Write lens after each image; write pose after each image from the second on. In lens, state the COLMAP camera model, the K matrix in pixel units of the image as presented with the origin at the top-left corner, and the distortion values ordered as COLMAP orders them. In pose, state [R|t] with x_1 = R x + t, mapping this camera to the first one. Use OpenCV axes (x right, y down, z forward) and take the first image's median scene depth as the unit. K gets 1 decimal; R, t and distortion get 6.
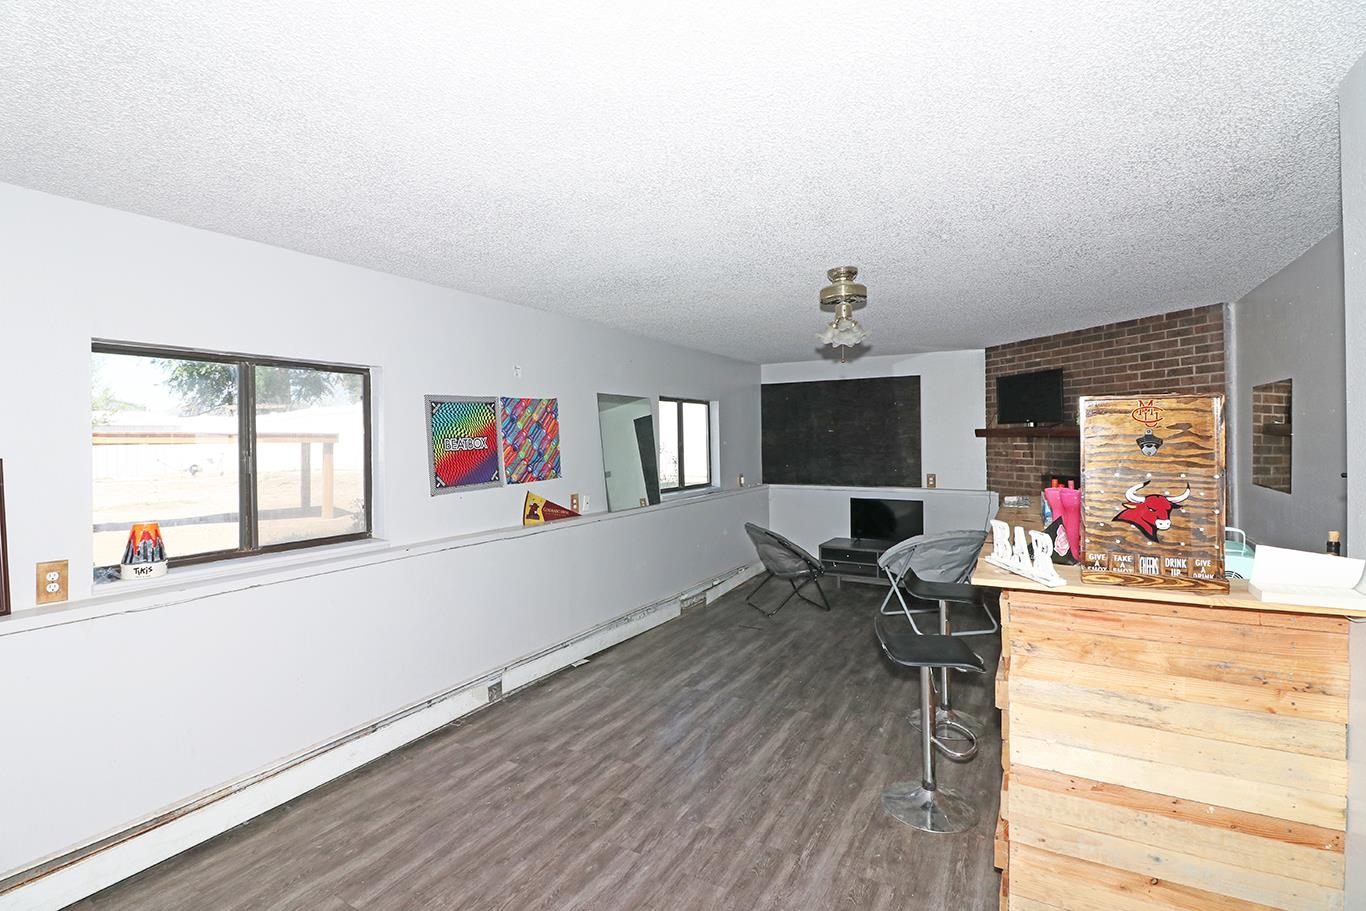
lens RADIAL K [[629.2, 0, 674.7], [0, 629.2, 438.4], [0, 0, 1]] dist [0.000489, -0.010922]
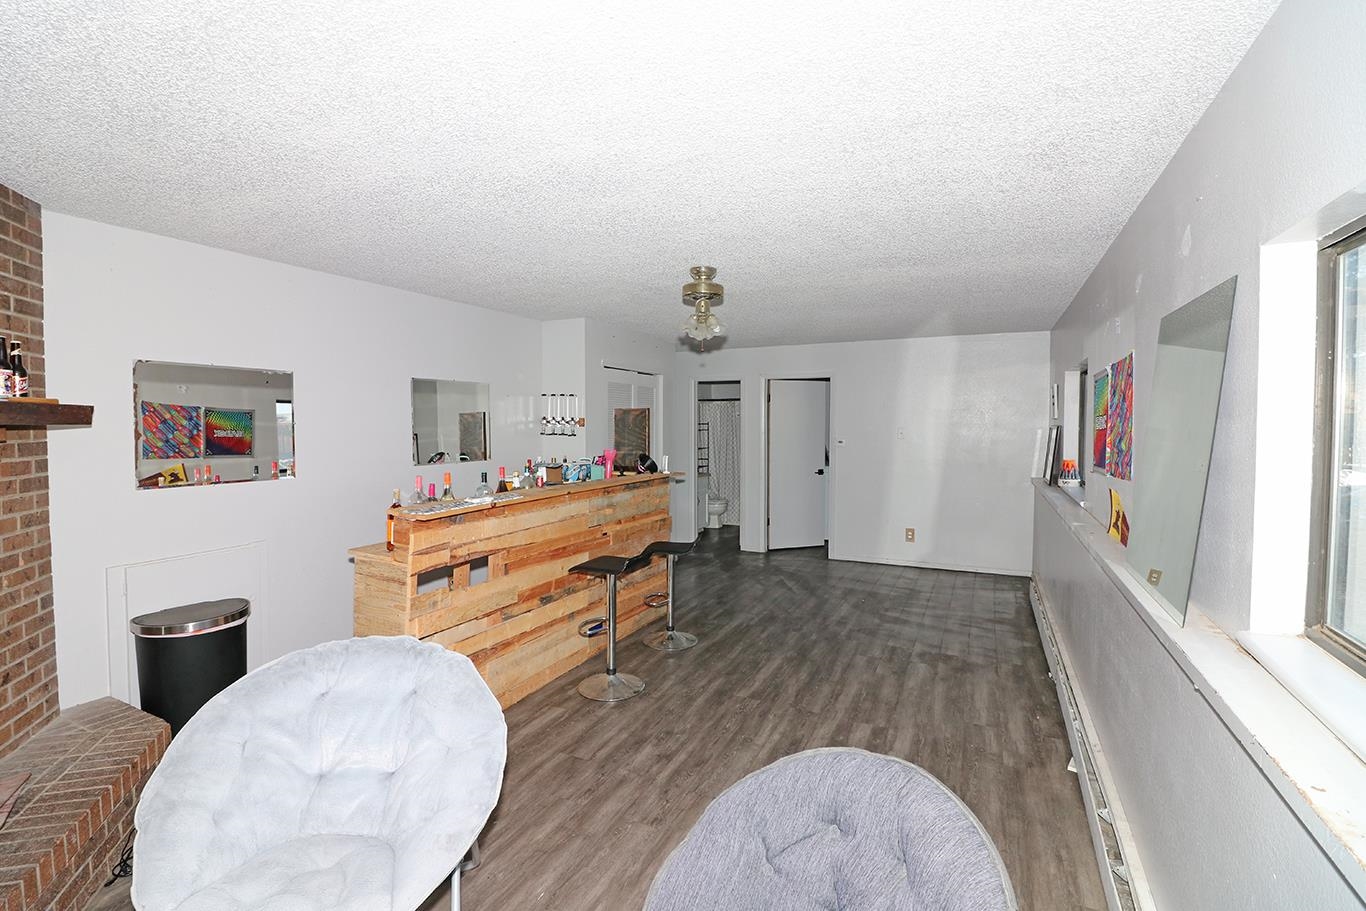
lens RADIAL K [[637.0, 0, 683.2], [0, 637.0, 435.8], [0, 0, 1]] dist [-0.000578, -0.000228]
pose [[-0.996279, 0.014441, -0.084974, 0.325756], [0.012715, 0.999702, 0.020819, 0.000811], [0.085249, 0.019661, -0.996166, 1.720773]]
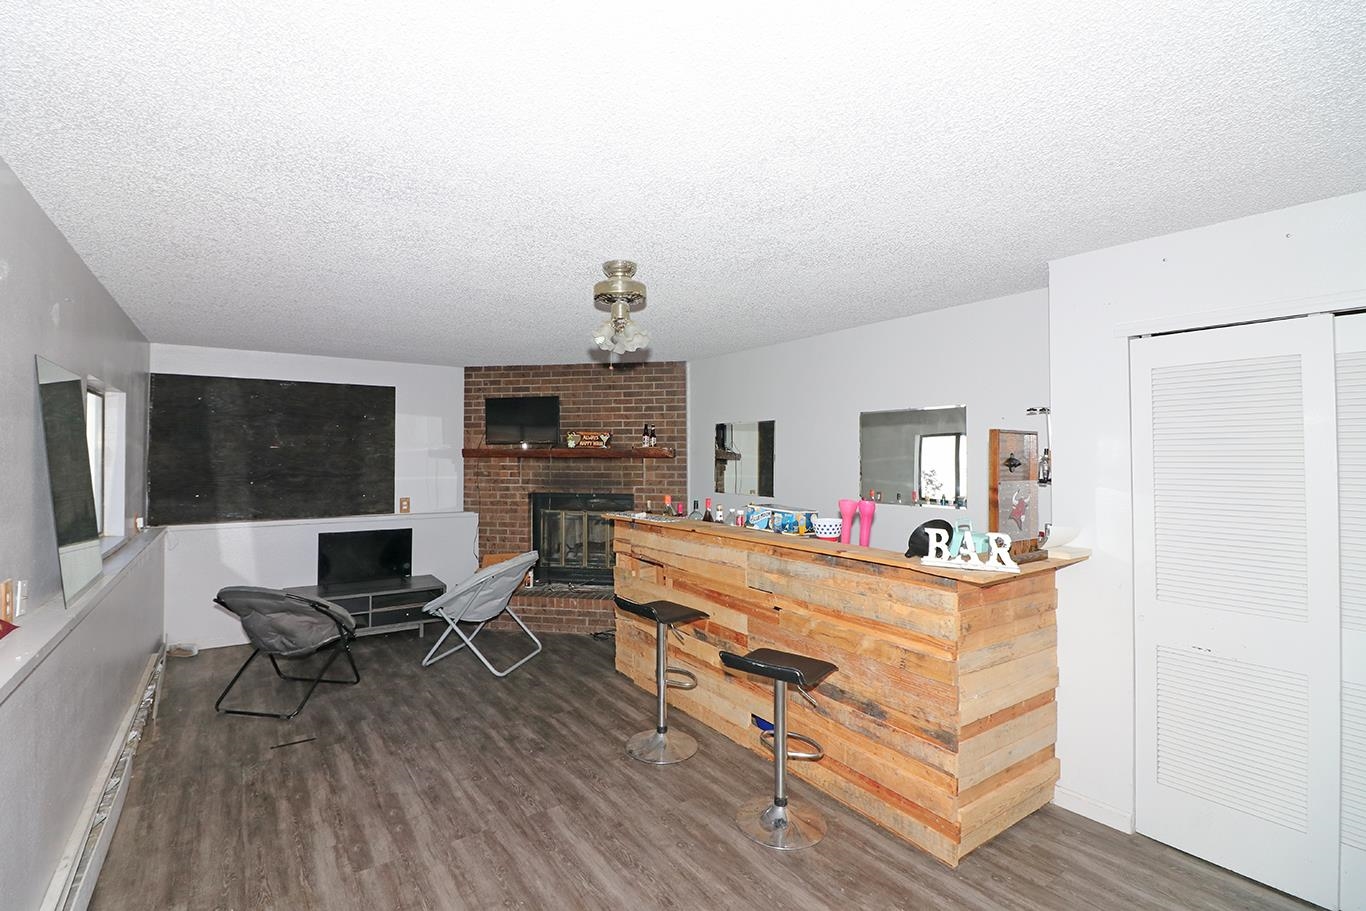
lens RADIAL K [[624.1, 0, 656.8], [0, 624.1, 439.7], [0, 0, 1]] dist [-0.000938, -0.011290]
pose [[0.442182, 0.035419, 0.896226, -0.385615], [-0.007801, 0.999334, -0.035645, 0.004645], [-0.896891, 0.008770, 0.442164, 0.466991]]
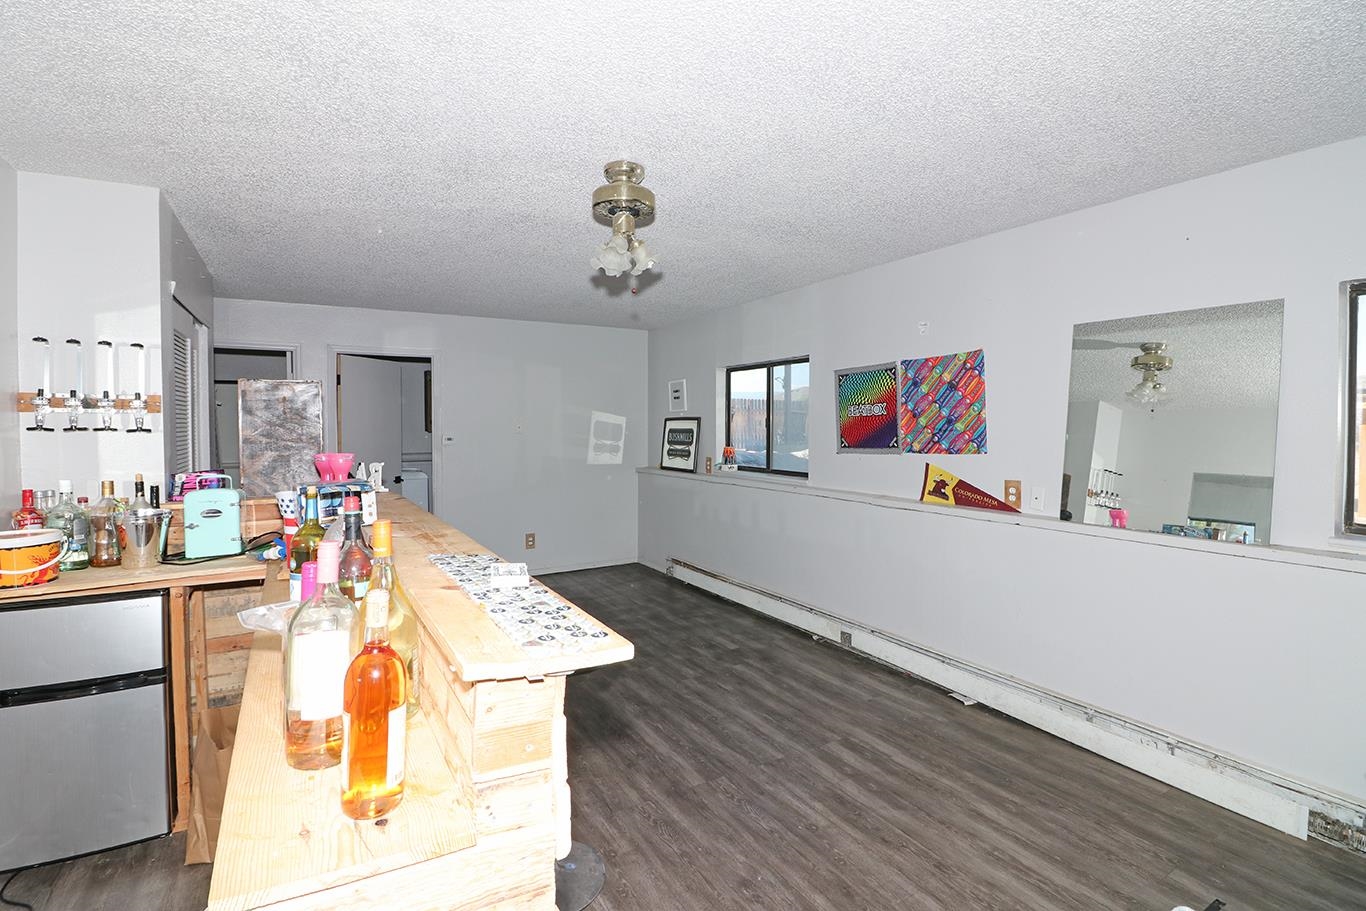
lens RADIAL K [[638.6, 0, 677.6], [0, 638.6, 441.9], [0, 0, 1]] dist [-0.012686, -0.006413]
pose [[-0.489220, 0.037404, -0.871358, 0.720027], [0.009739, 0.999252, 0.037426, 0.017560], [0.872106, 0.009823, -0.489219, 1.149238]]
